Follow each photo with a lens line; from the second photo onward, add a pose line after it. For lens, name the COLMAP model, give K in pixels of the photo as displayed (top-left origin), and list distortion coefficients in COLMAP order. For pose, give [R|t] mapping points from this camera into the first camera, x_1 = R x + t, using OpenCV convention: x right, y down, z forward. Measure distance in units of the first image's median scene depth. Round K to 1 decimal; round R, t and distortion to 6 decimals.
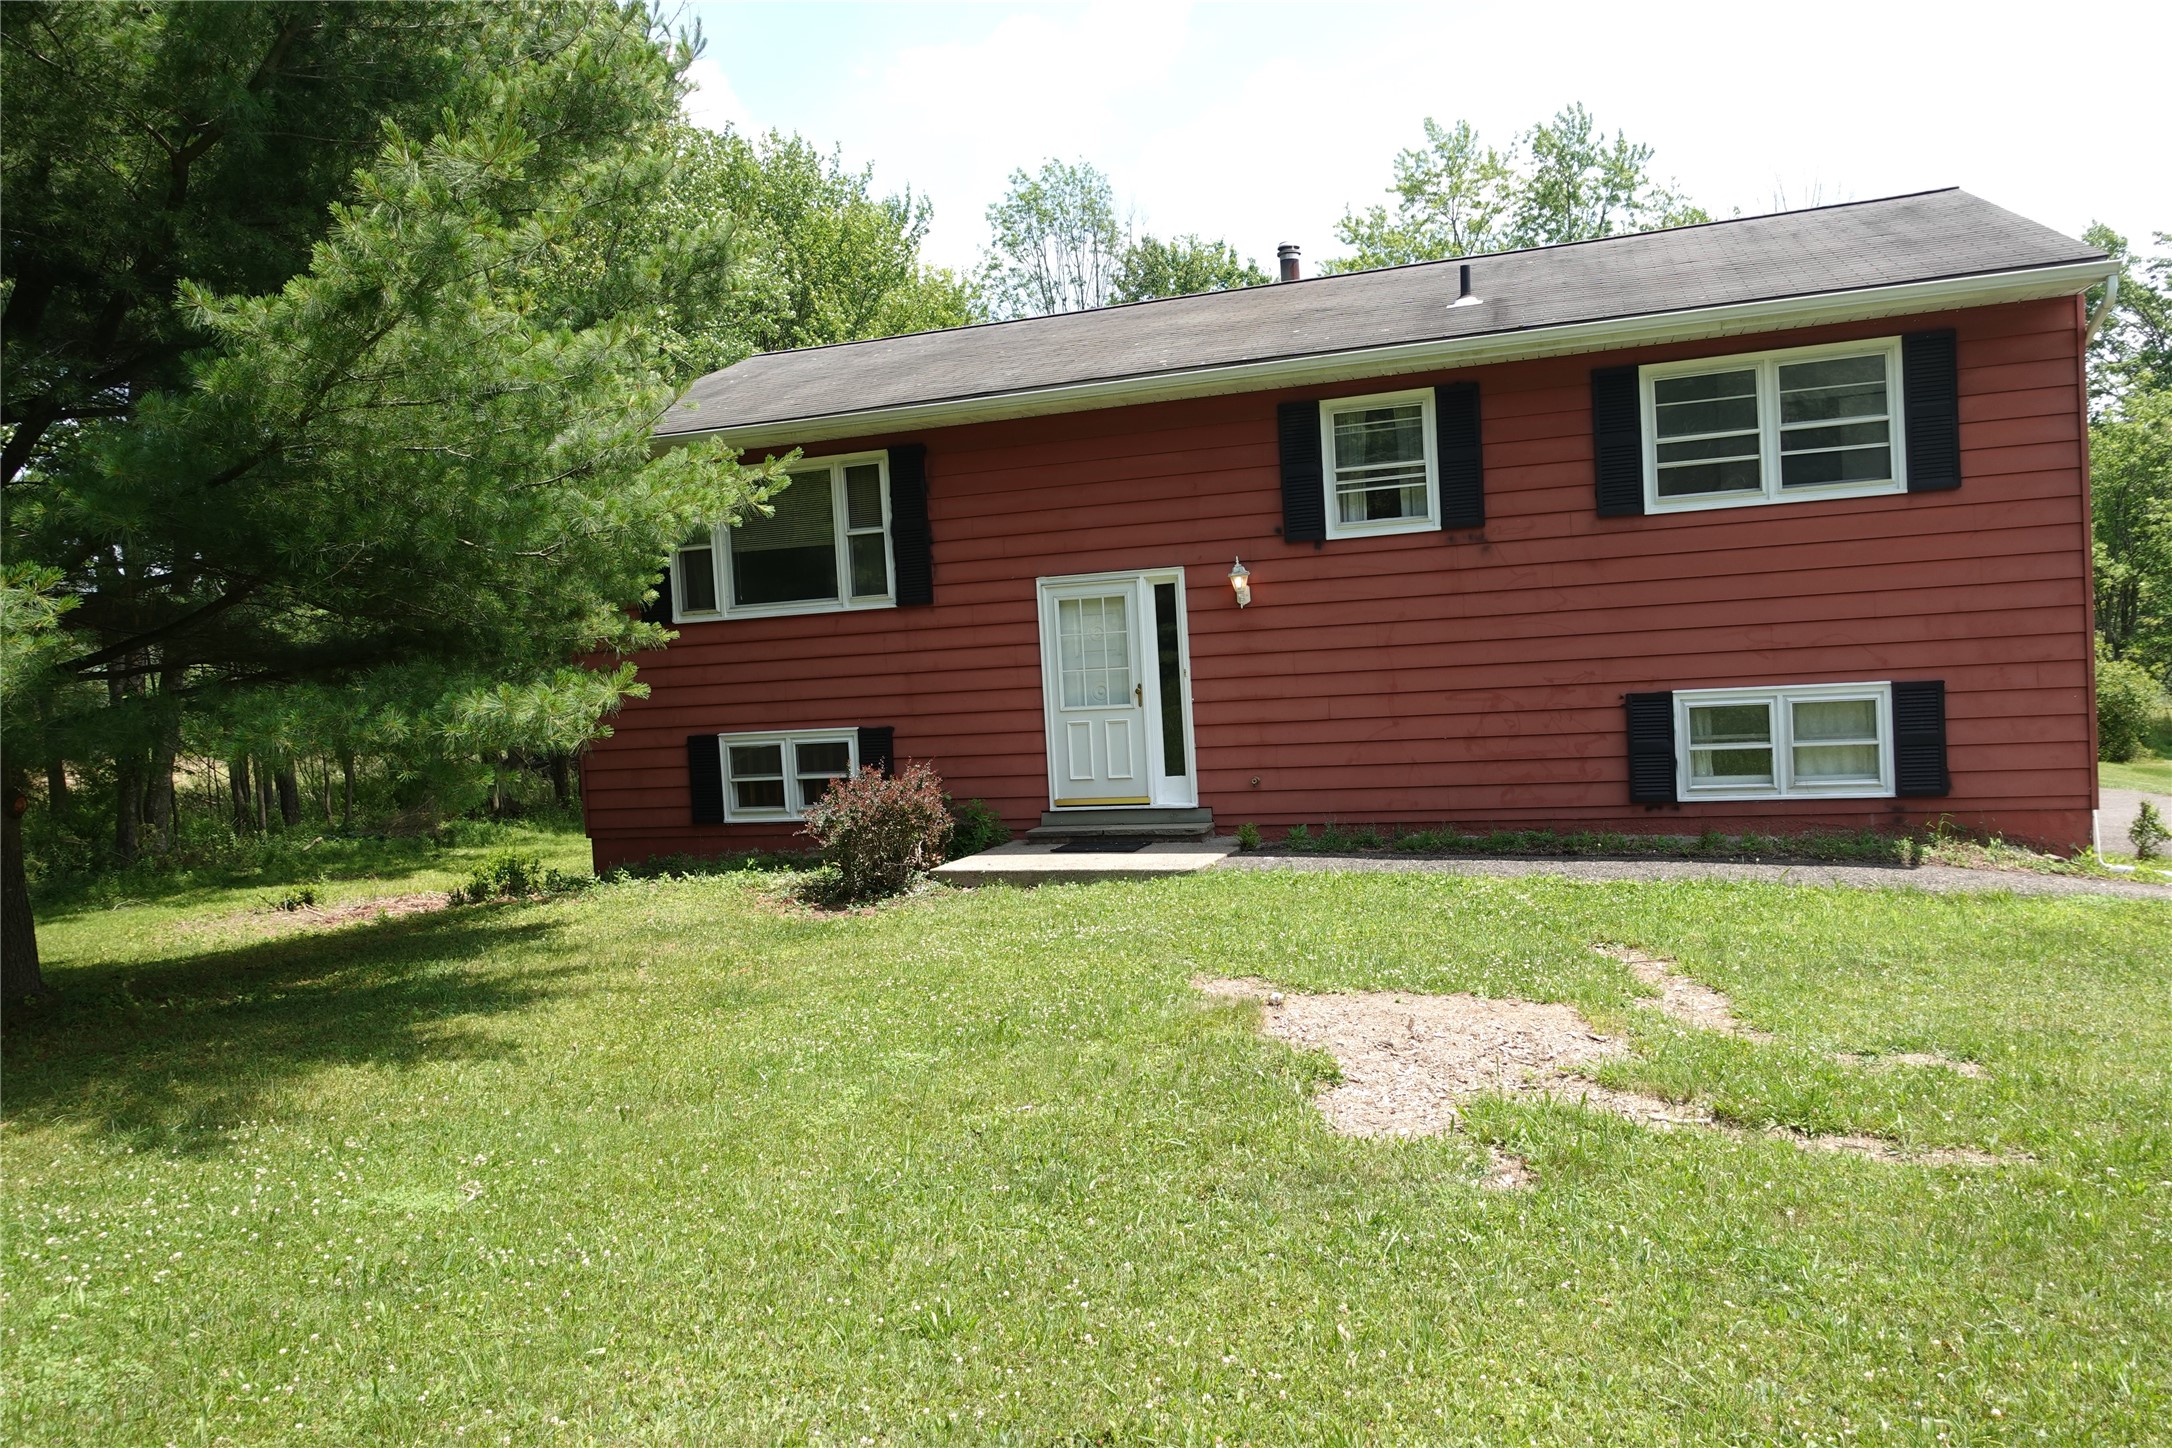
lens RADIAL K [[1493.9, 0, 1076.5], [0, 1493.9, 724.2], [0, 0, 1]] dist [0.000953, 0.002603]
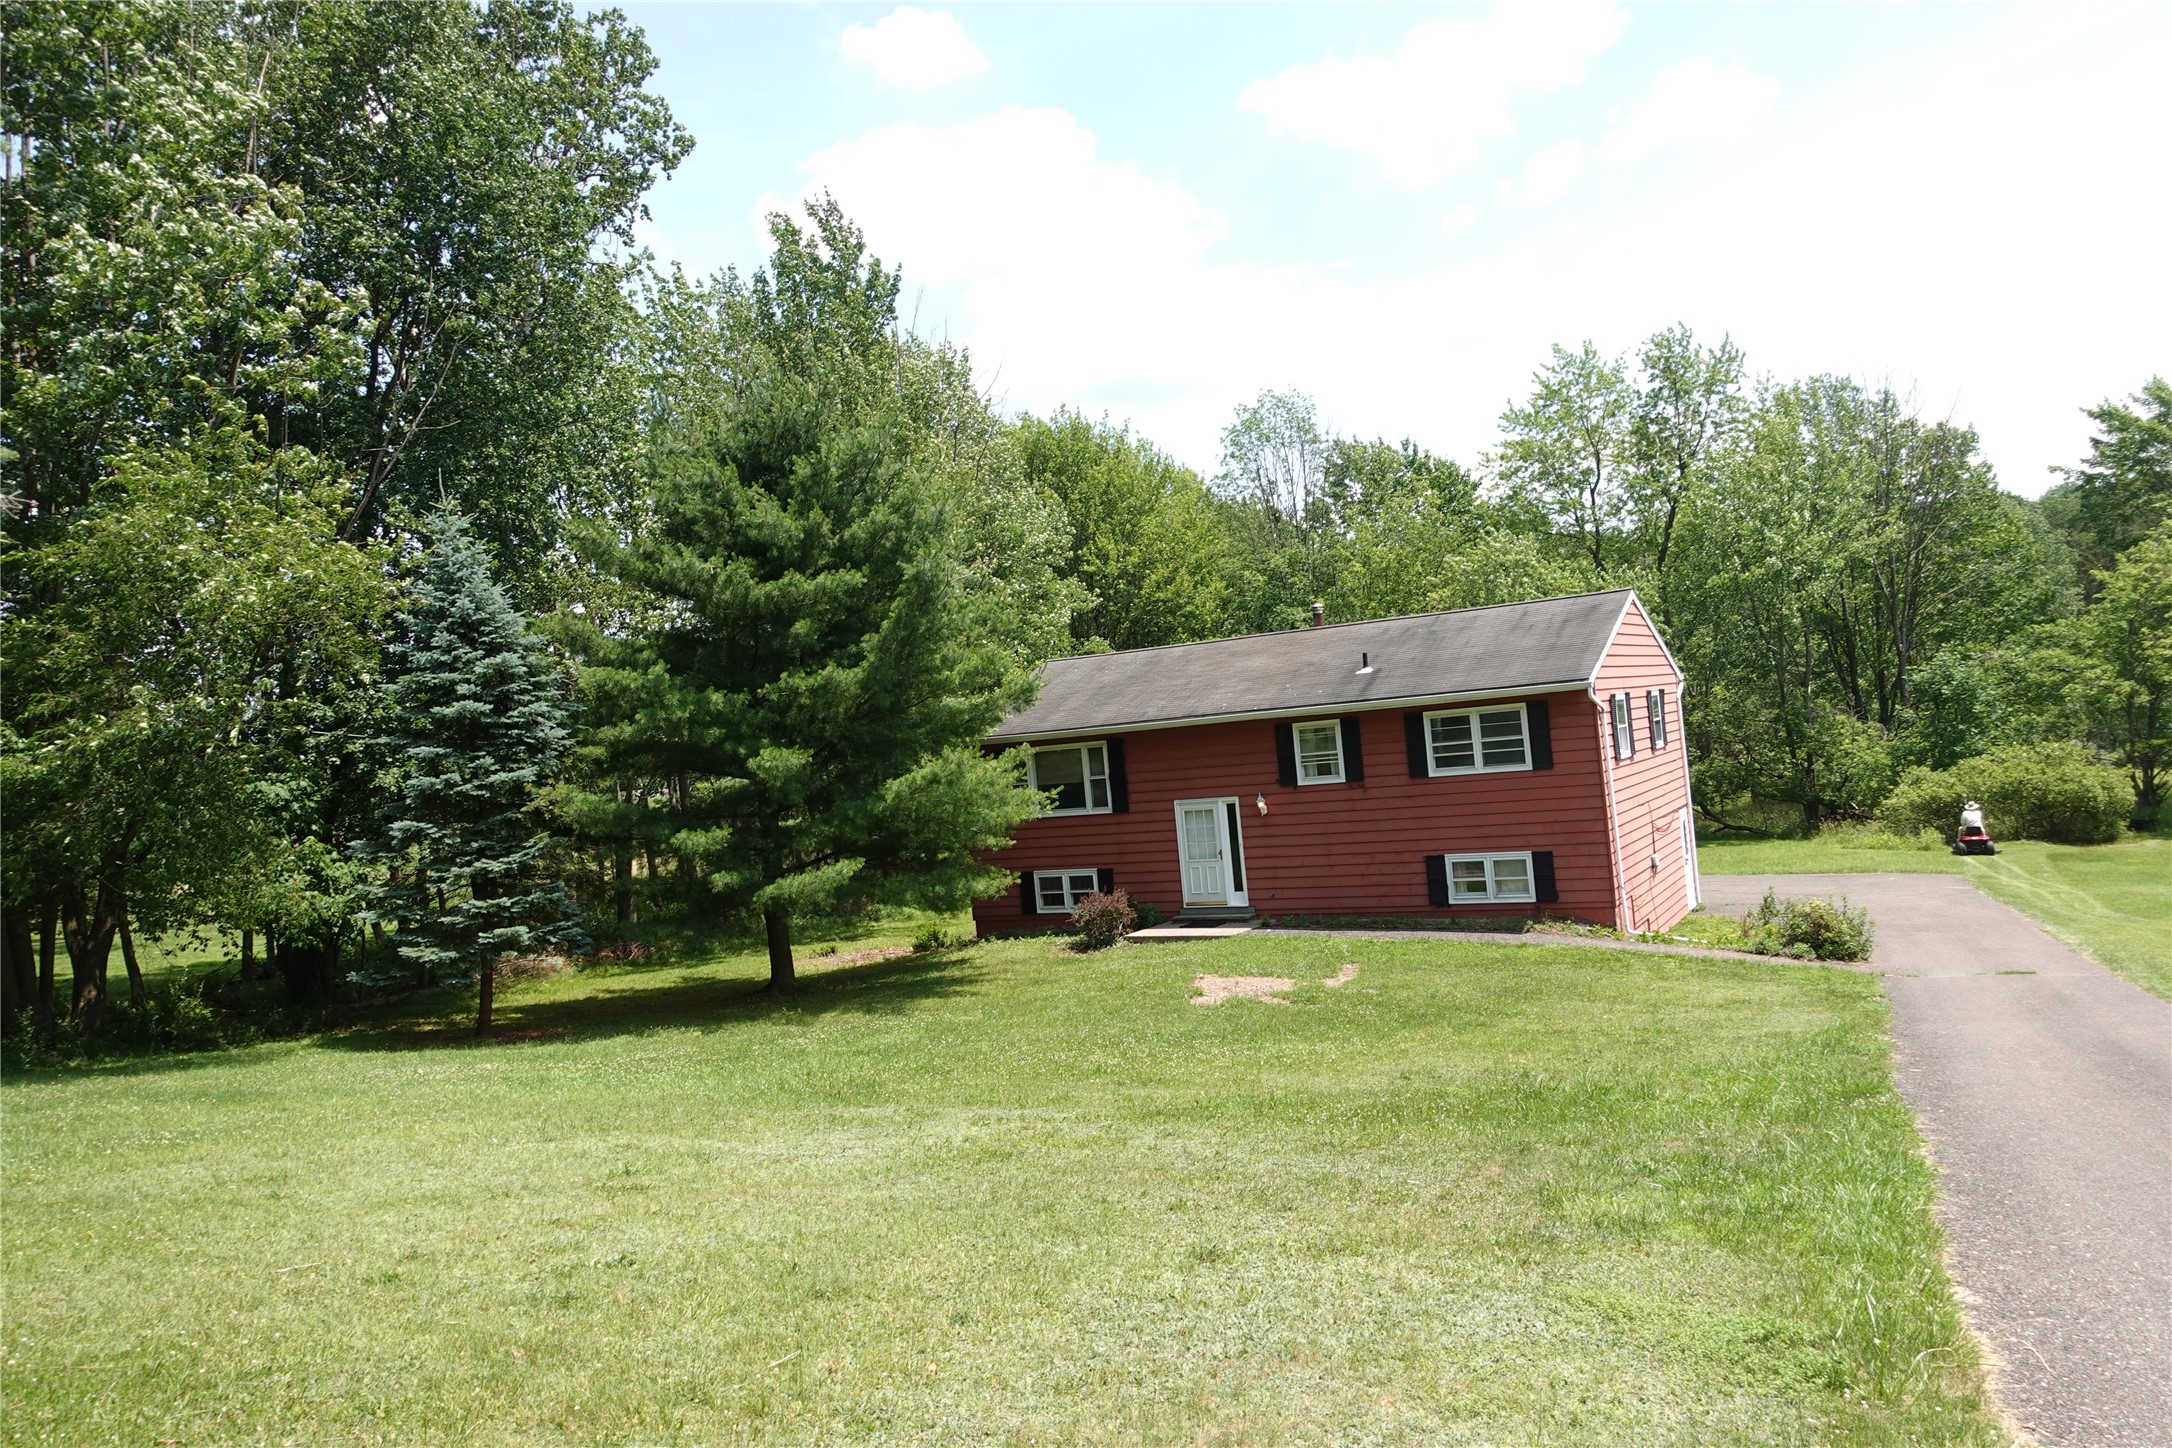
lens RADIAL K [[1544.7, 0, 1083.4], [0, 1544.7, 716.9], [0, 0, 1]] dist [0.001514, 0.001501]
pose [[0.979689, -0.032686, -0.197842, 0.328096], [0.024794, 0.998800, -0.042240, -0.143026], [0.198985, 0.036477, 0.979323, -1.382617]]
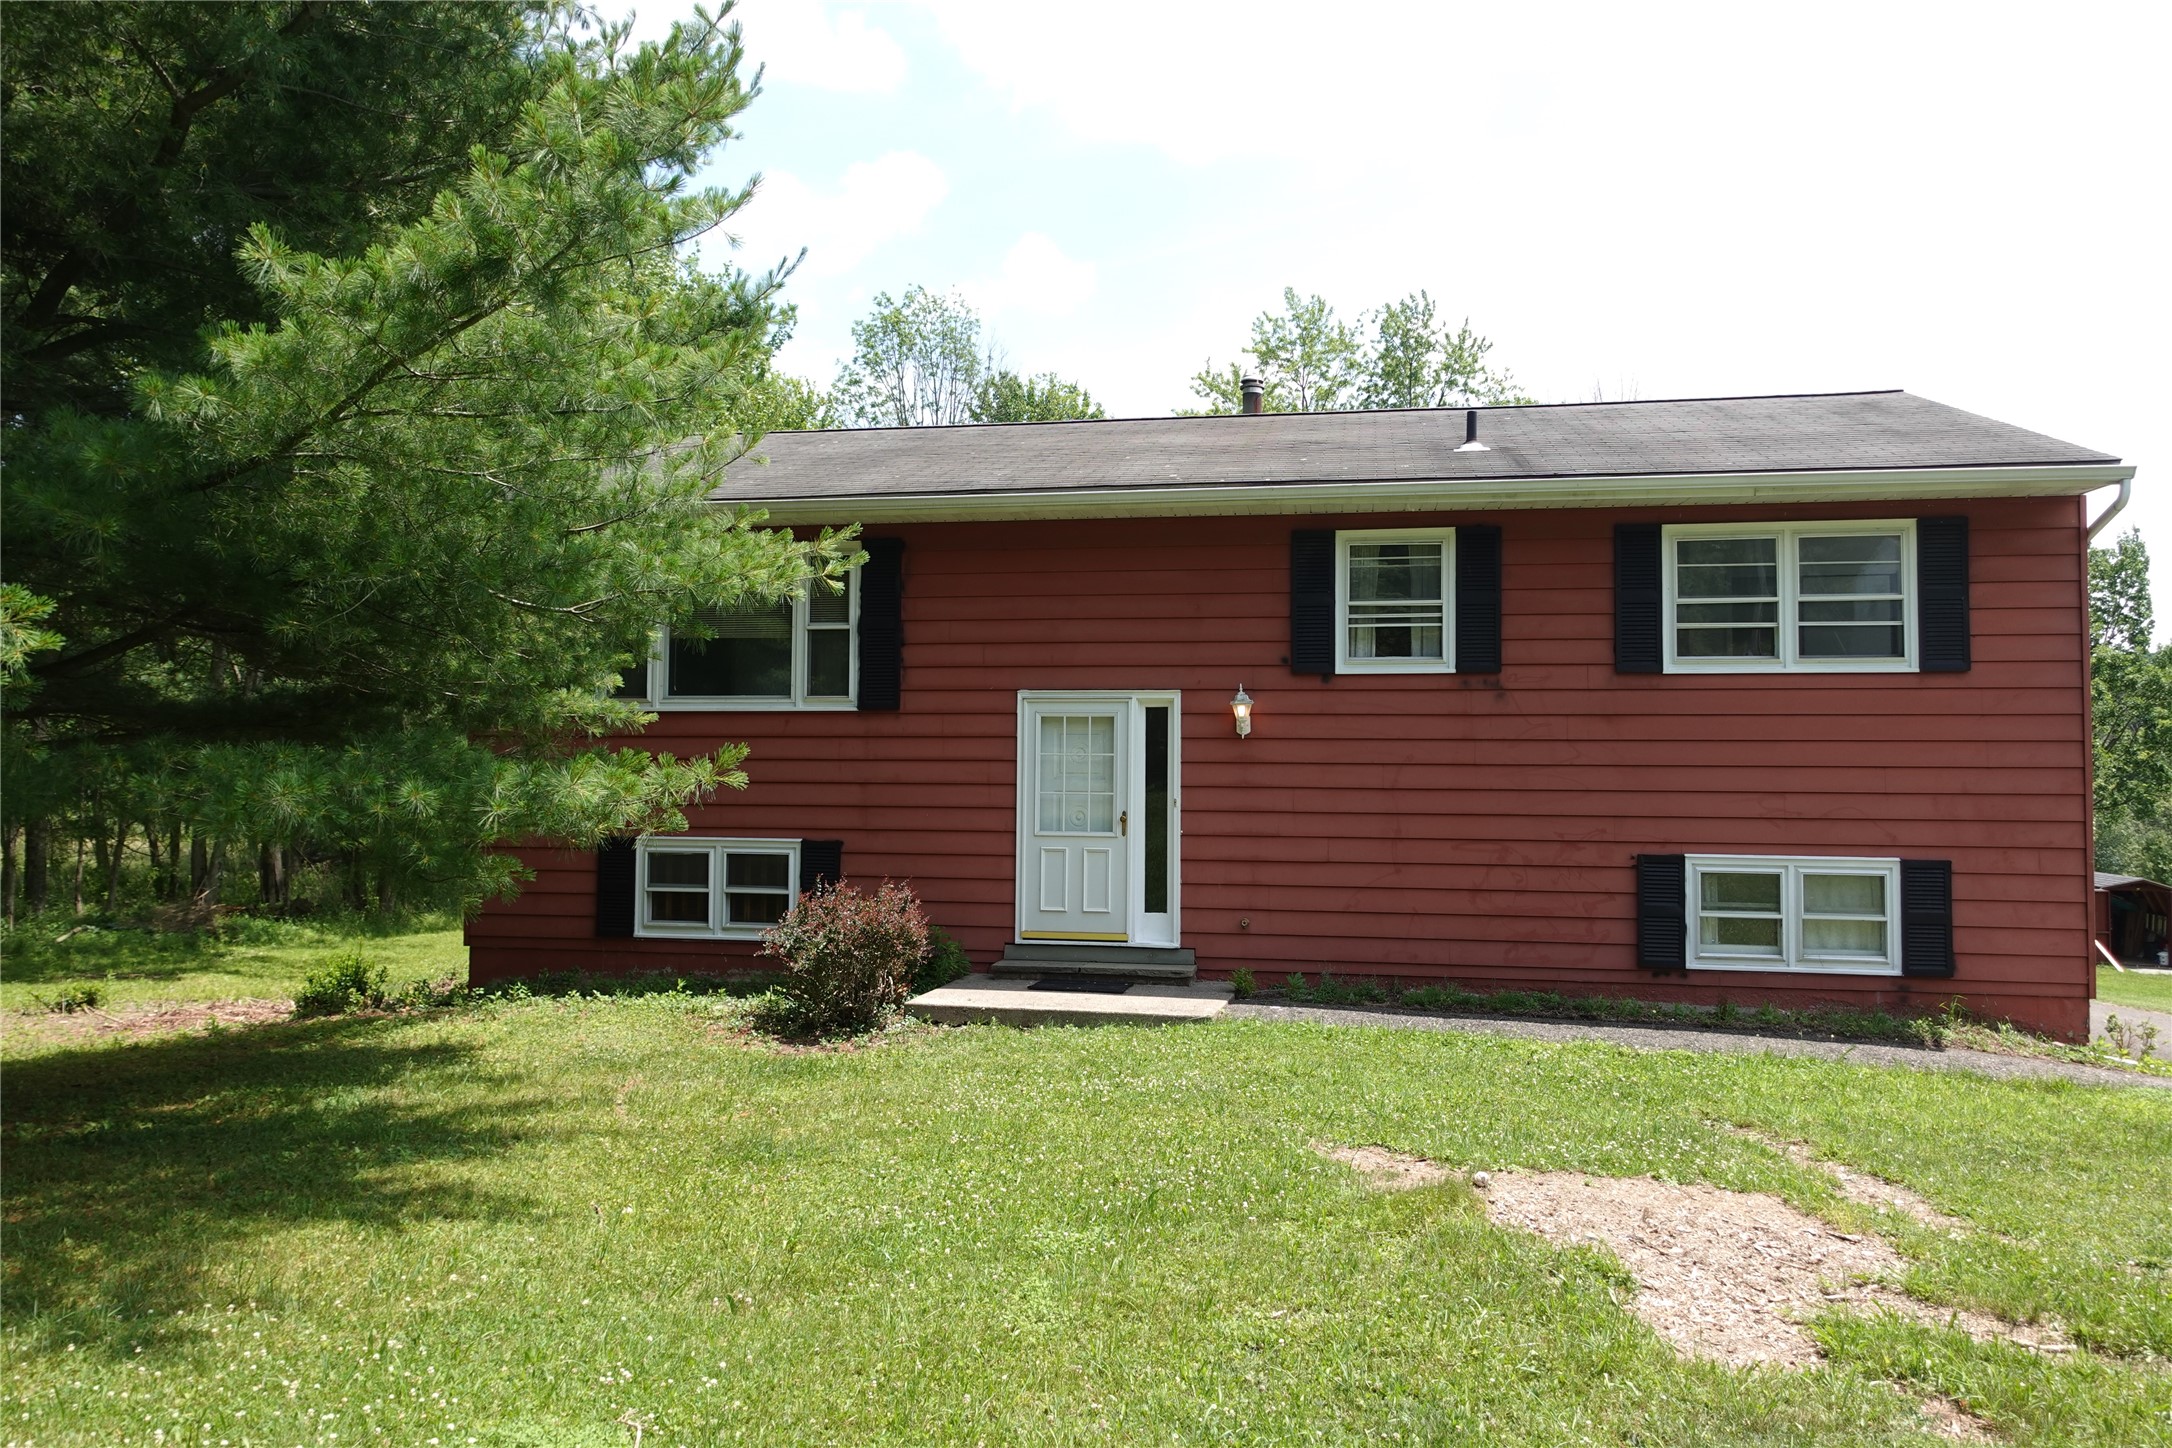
lens RADIAL K [[1493.9, 0, 1076.5], [0, 1493.9, 724.2], [0, 0, 1]] dist [0.000953, 0.002603]
pose [[0.986529, 0.074898, 0.145435, -0.140000], [-0.061499, 0.993620, -0.094538, 0.009841], [-0.151588, 0.084321, 0.984841, 0.089215]]
